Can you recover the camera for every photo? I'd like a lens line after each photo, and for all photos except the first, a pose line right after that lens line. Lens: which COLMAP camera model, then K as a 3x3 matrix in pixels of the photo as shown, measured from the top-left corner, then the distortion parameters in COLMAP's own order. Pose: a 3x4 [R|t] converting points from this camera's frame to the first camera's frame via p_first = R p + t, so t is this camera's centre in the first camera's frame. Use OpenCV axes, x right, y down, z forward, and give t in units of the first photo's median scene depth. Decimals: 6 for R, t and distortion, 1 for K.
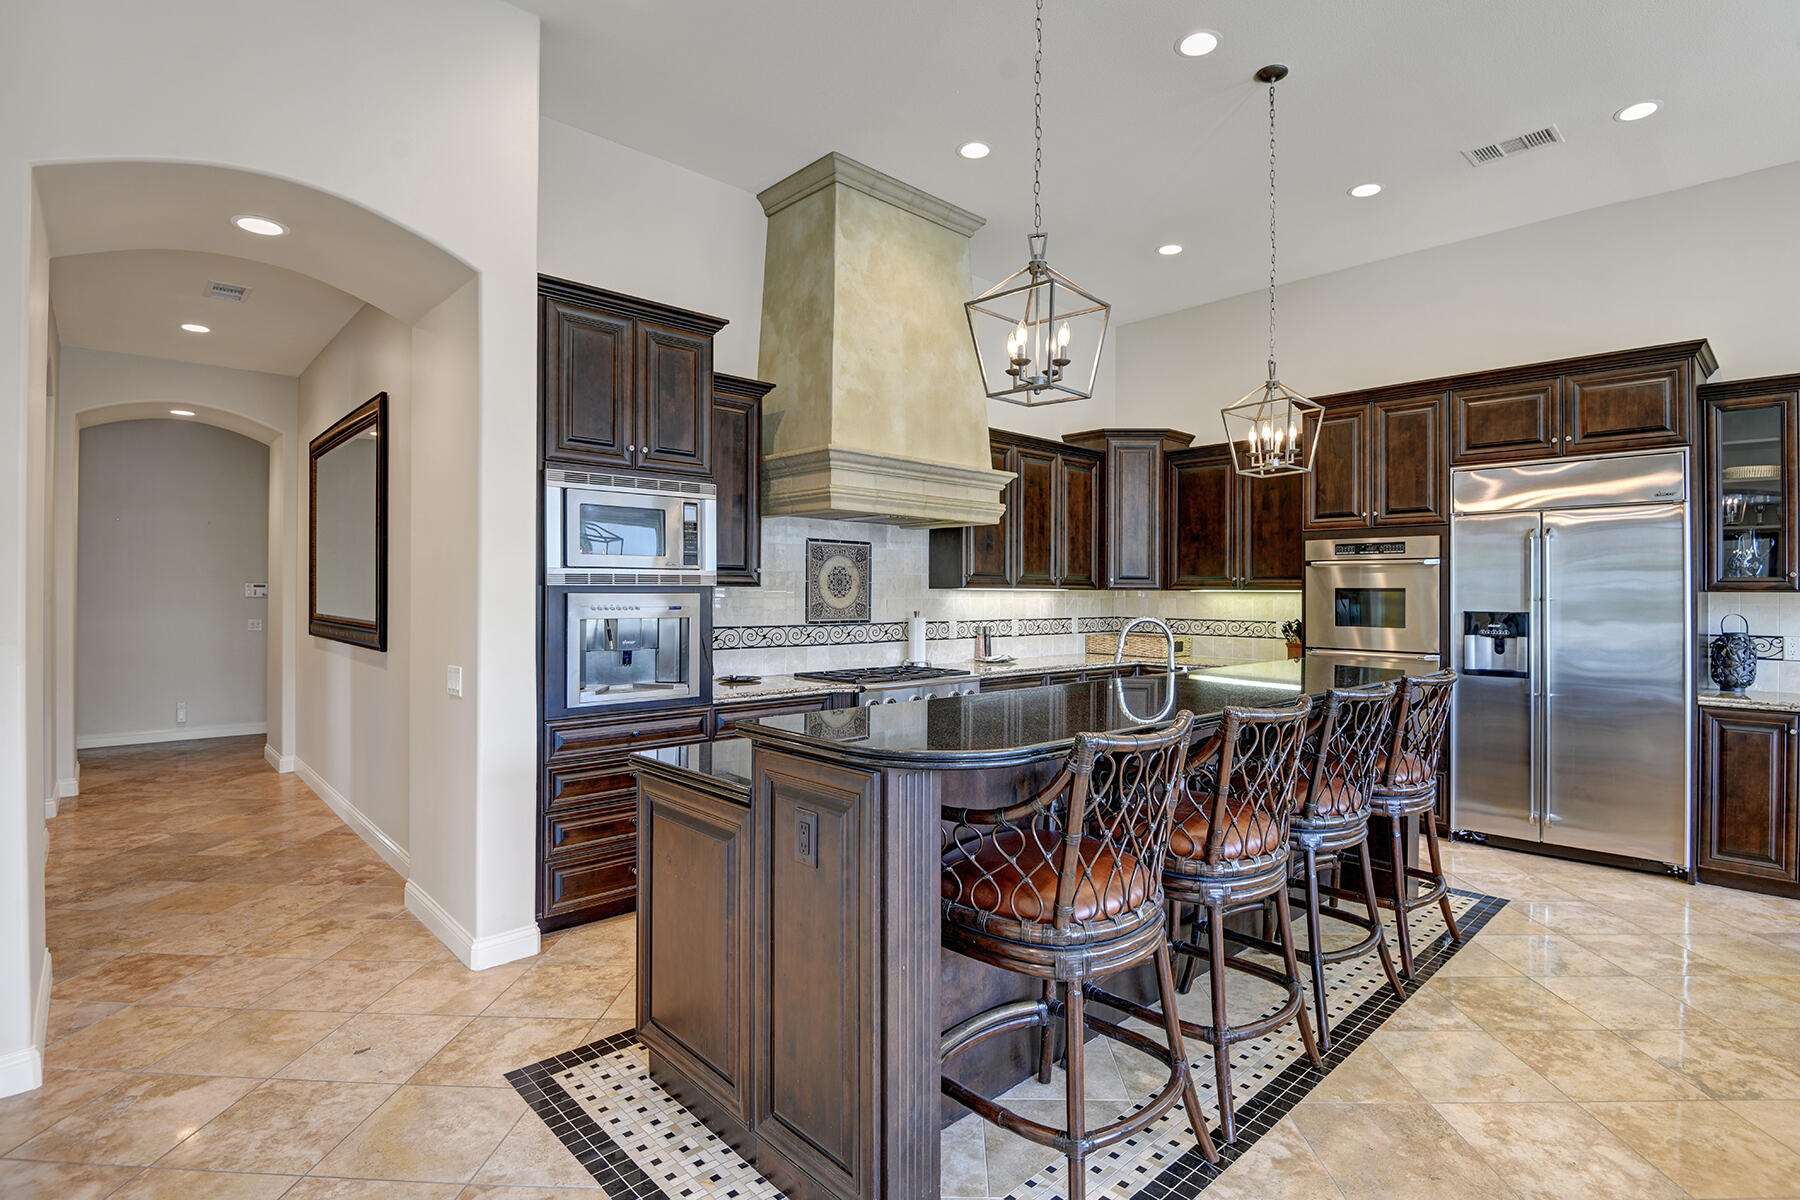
lens RADIAL K [[888.7, 0, 897.9], [0, 888.7, 598.0], [0, 0, 1]] dist [-0.006064, -0.009481]
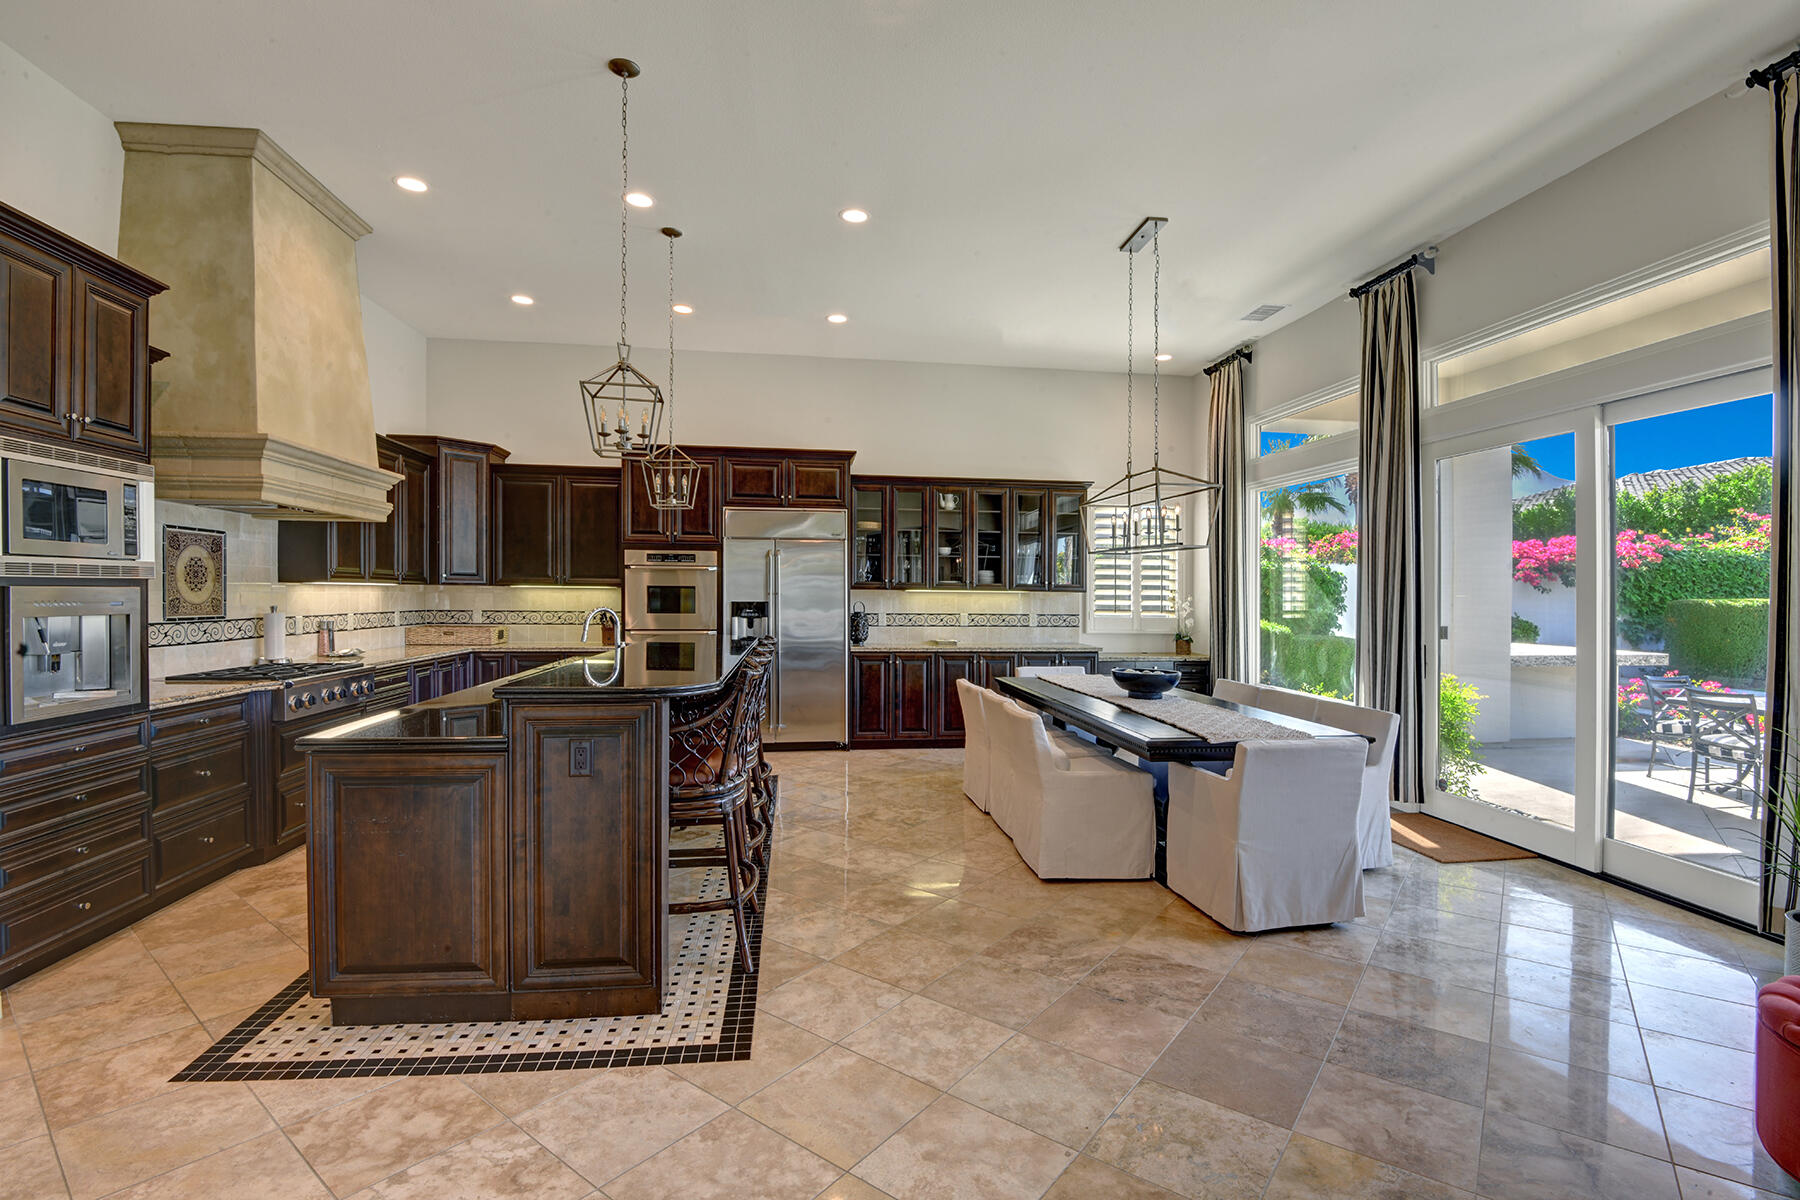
lens RADIAL K [[839.5, 0, 952.4], [0, 839.5, 599.3], [0, 0, 1]] dist [-0.037418, -0.004800]
pose [[0.542967, -0.004329, 0.839743, -0.375391], [-0.001644, 0.999979, 0.006218, 0.001177], [-0.839752, -0.004756, 0.542949, -0.102182]]
